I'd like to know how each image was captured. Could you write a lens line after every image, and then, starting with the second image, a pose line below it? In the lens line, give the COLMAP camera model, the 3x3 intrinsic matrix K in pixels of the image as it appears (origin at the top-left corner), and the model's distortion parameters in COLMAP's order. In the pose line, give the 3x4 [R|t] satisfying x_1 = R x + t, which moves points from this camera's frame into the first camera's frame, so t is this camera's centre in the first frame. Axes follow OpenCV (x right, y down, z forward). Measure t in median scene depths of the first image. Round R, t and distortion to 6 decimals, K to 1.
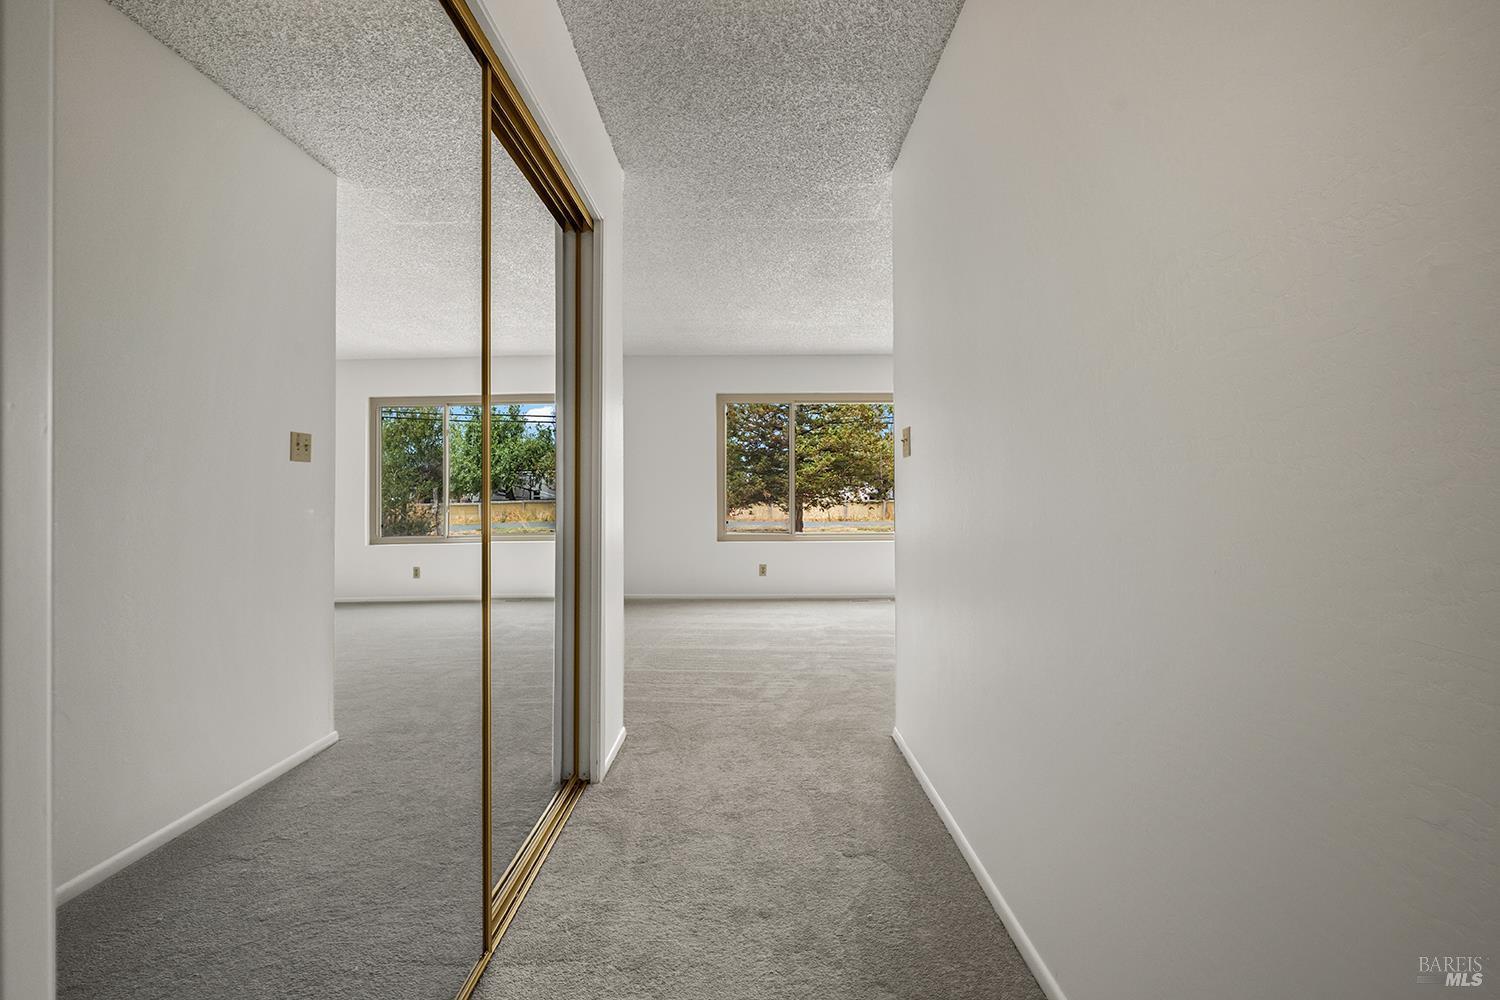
lens RADIAL K [[649.5, 0, 749.4], [0, 649.5, 498.6], [0, 0, 1]] dist [0.000087, 0.000000]
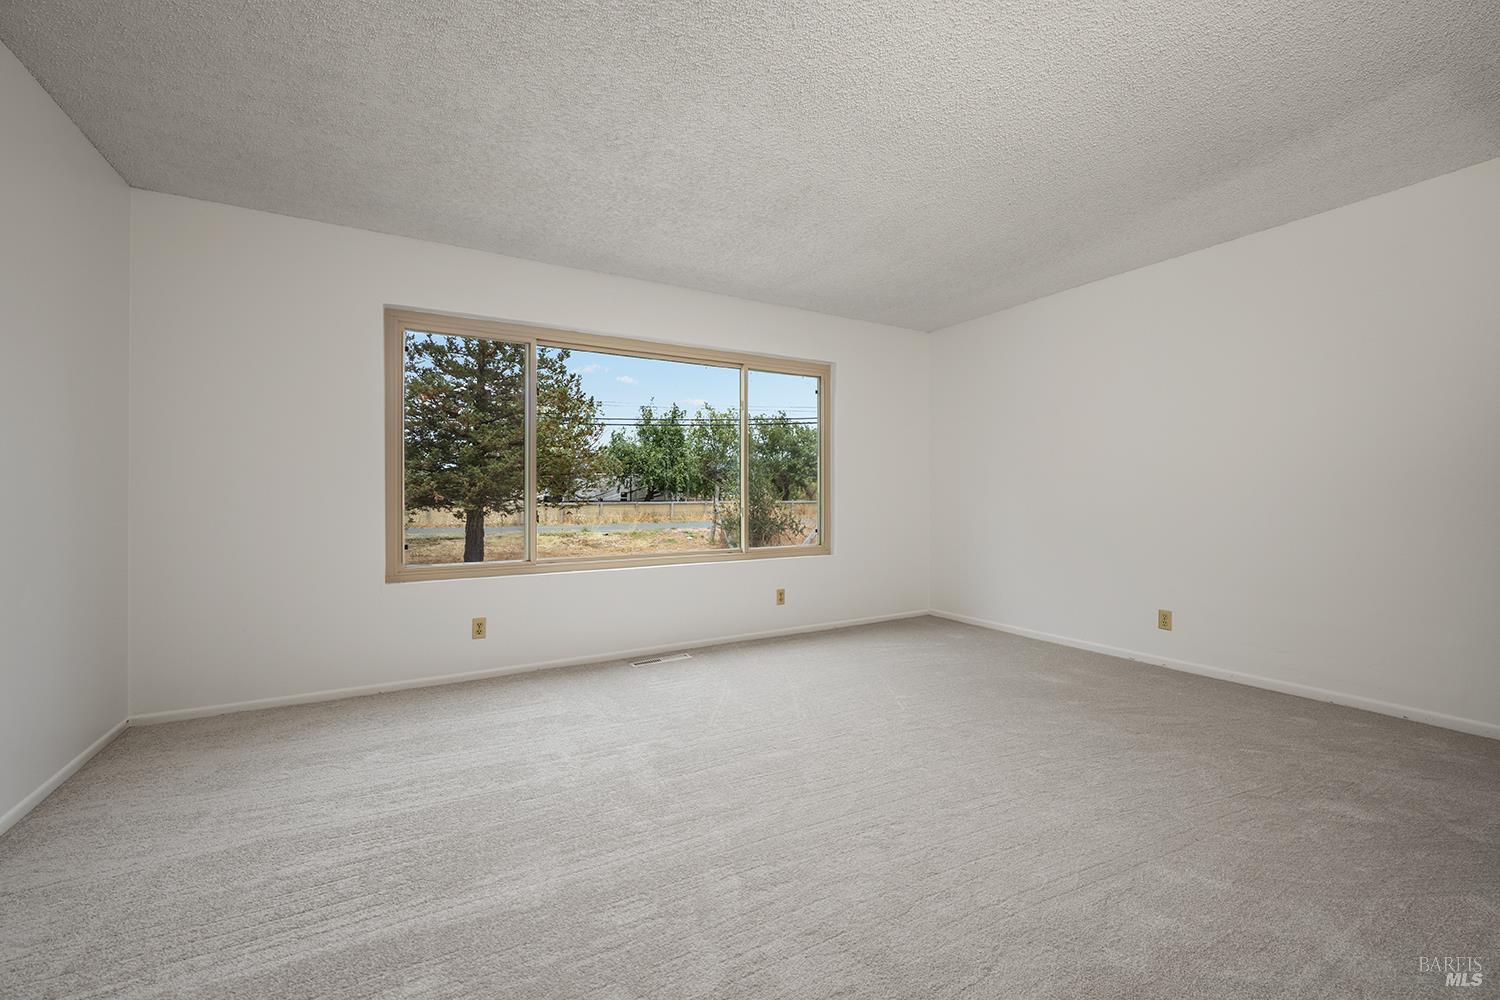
lens RADIAL K [[612.0, 0, 747.8], [0, 612.0, 498.2], [0, 0, 1]] dist [-0.008041, 0.000113]
pose [[0.867348, -0.000101, 0.497702, -0.016321], [0.002746, 0.999986, -0.004582, -0.000075], [-0.497695, 0.005341, 0.867336, 0.165941]]
